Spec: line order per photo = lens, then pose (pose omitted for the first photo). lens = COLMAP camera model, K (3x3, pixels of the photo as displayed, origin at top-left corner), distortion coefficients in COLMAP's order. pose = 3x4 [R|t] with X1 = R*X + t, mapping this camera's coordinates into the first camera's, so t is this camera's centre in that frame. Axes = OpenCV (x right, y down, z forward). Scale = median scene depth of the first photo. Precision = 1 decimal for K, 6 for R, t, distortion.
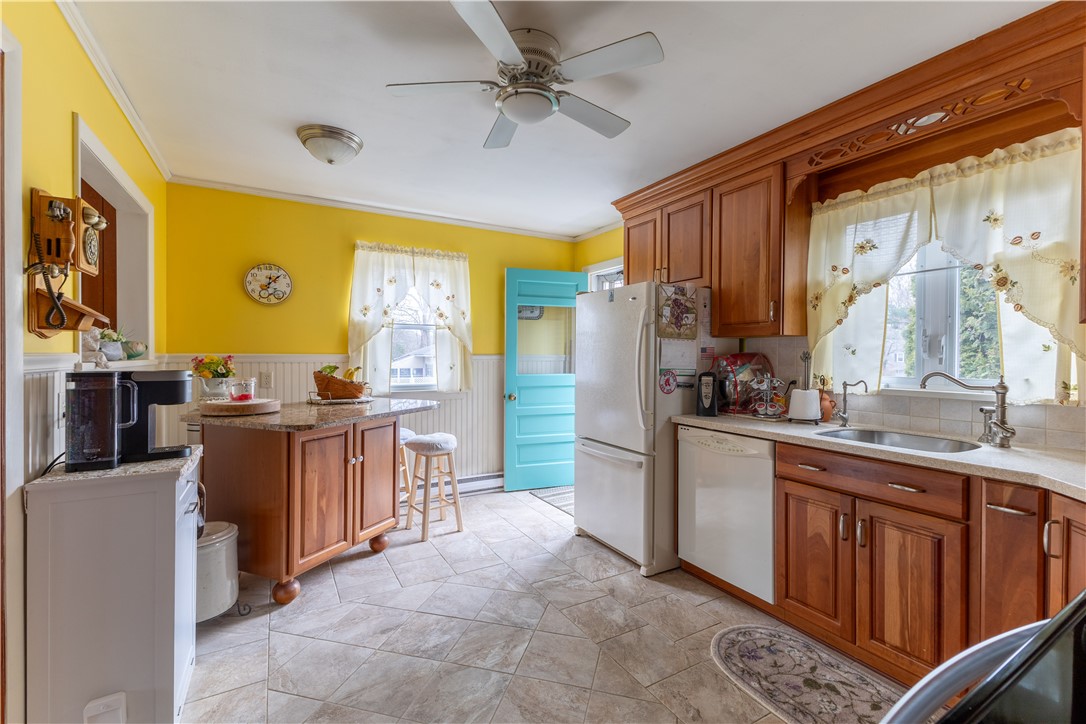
lens RADIAL K [[467.4, 0, 550.1], [0, 467.4, 356.9], [0, 0, 1]] dist [0.004845, -0.001380]
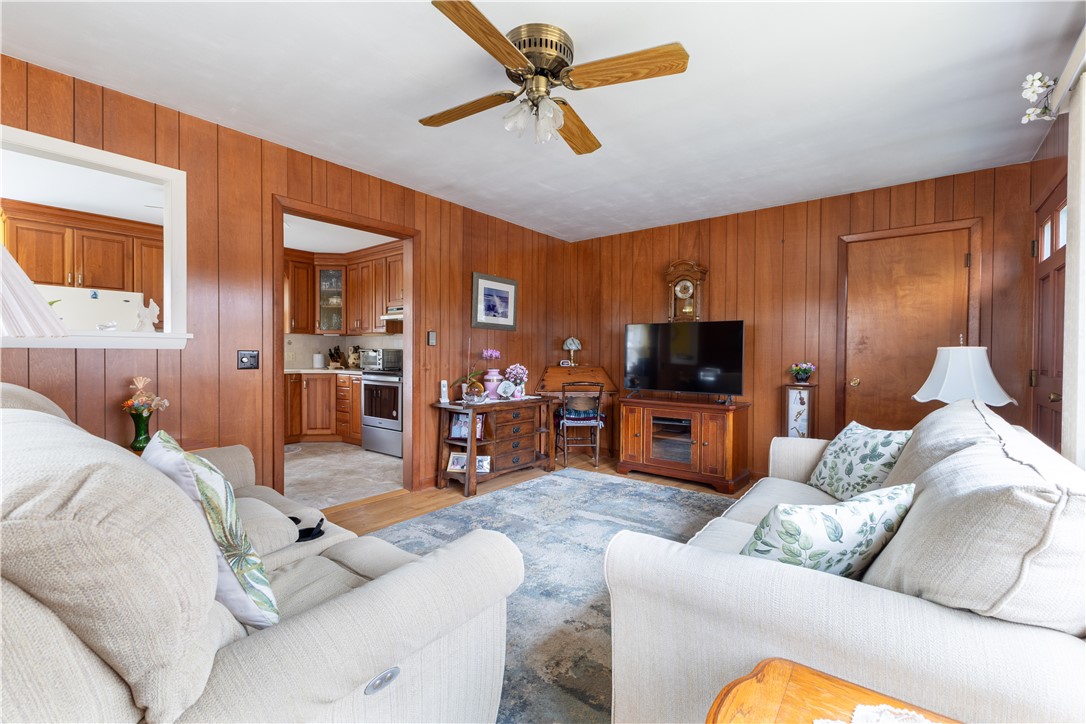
lens RADIAL K [[467.4, 0, 541.6], [0, 467.4, 362.4], [0, 0, 1]] dist [0.004845, -0.001380]
pose [[-0.360528, -0.020943, 0.932513, -2.130146], [-0.000685, 0.999754, 0.022188, 0.054958], [-0.932748, 0.007360, -0.360454, 0.309087]]
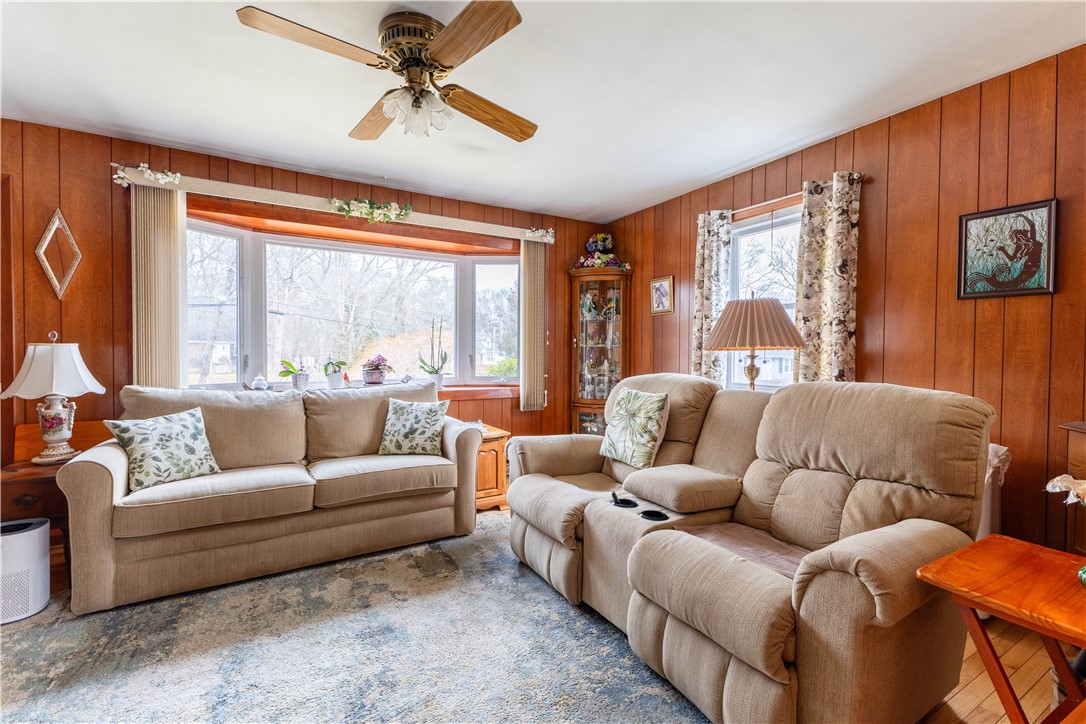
lens RADIAL K [[467.4, 0, 546.6], [0, 467.4, 358.2], [0, 0, 1]] dist [0.004845, -0.001380]
pose [[0.001849, 0.009668, -0.999952, -0.464548], [-0.011815, 0.999884, 0.009646, 0.053336], [0.999928, 0.011797, 0.001963, 0.237917]]
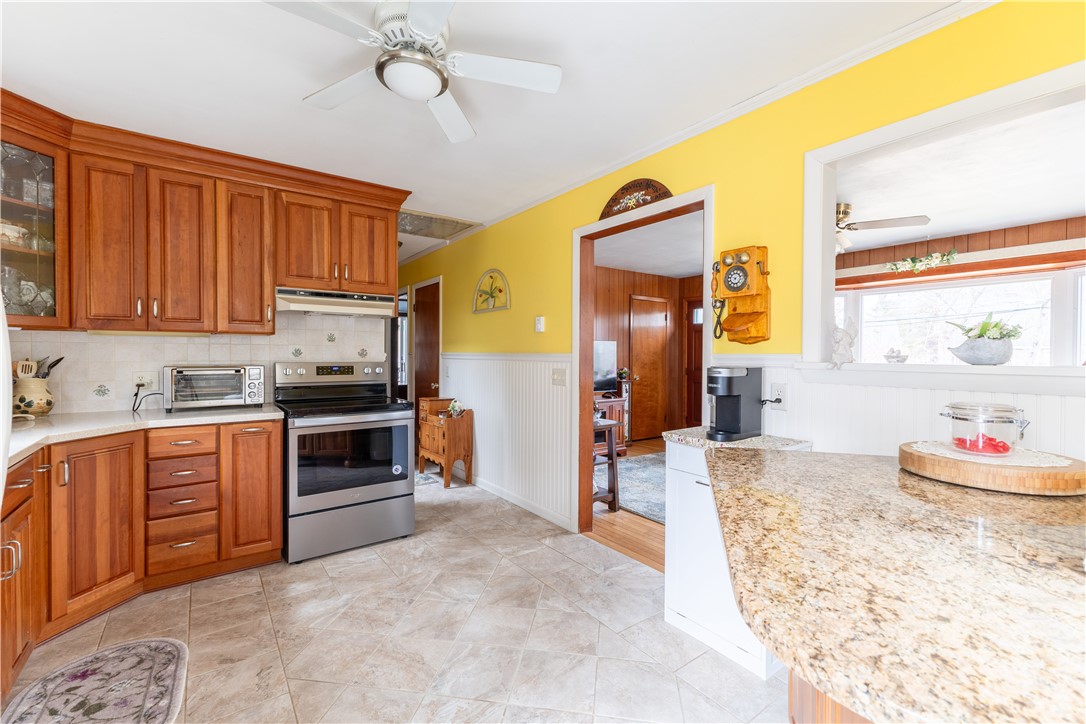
lens RADIAL K [[467.4, 0, 547.4], [0, 467.4, 358.0], [0, 0, 1]] dist [0.004845, -0.001380]
pose [[-0.994794, -0.007638, -0.101620, -0.173013], [-0.009593, 0.999778, 0.018759, -0.010718], [0.101455, 0.019636, -0.994646, 1.535583]]
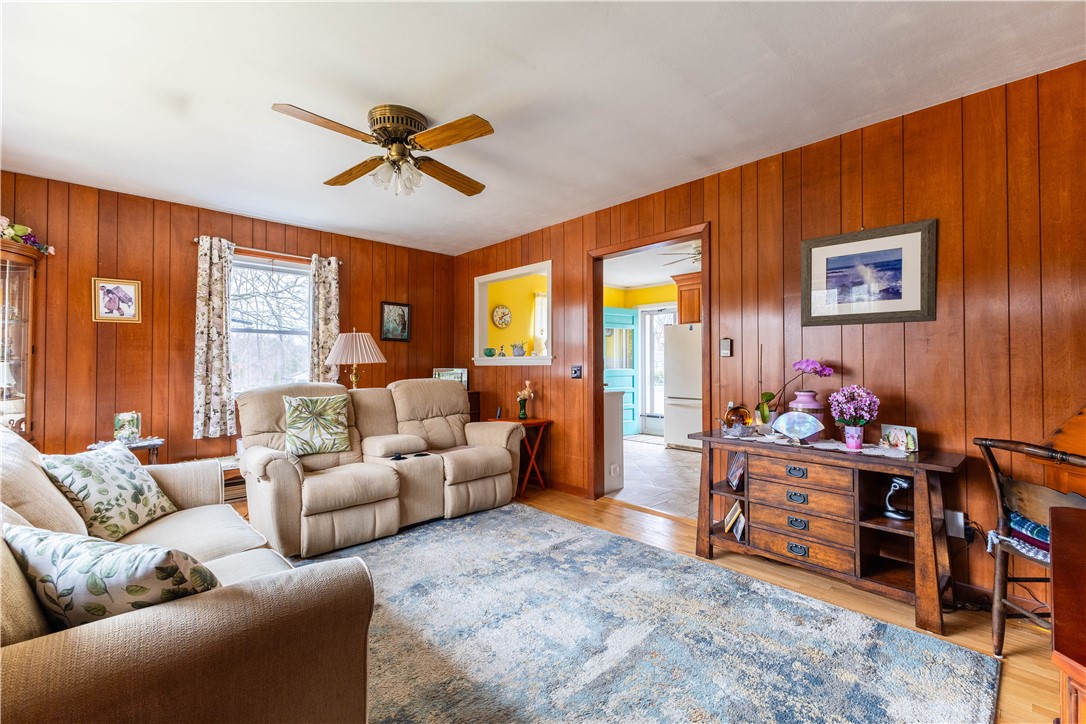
lens RADIAL K [[467.4, 0, 543.0], [0, 467.4, 355.9], [0, 0, 1]] dist [0.004845, -0.001380]
pose [[0.974254, -0.003261, 0.225428, -1.235718], [0.009396, 0.999614, -0.026150, 0.059802], [-0.225256, 0.027595, 0.973909, -1.113985]]
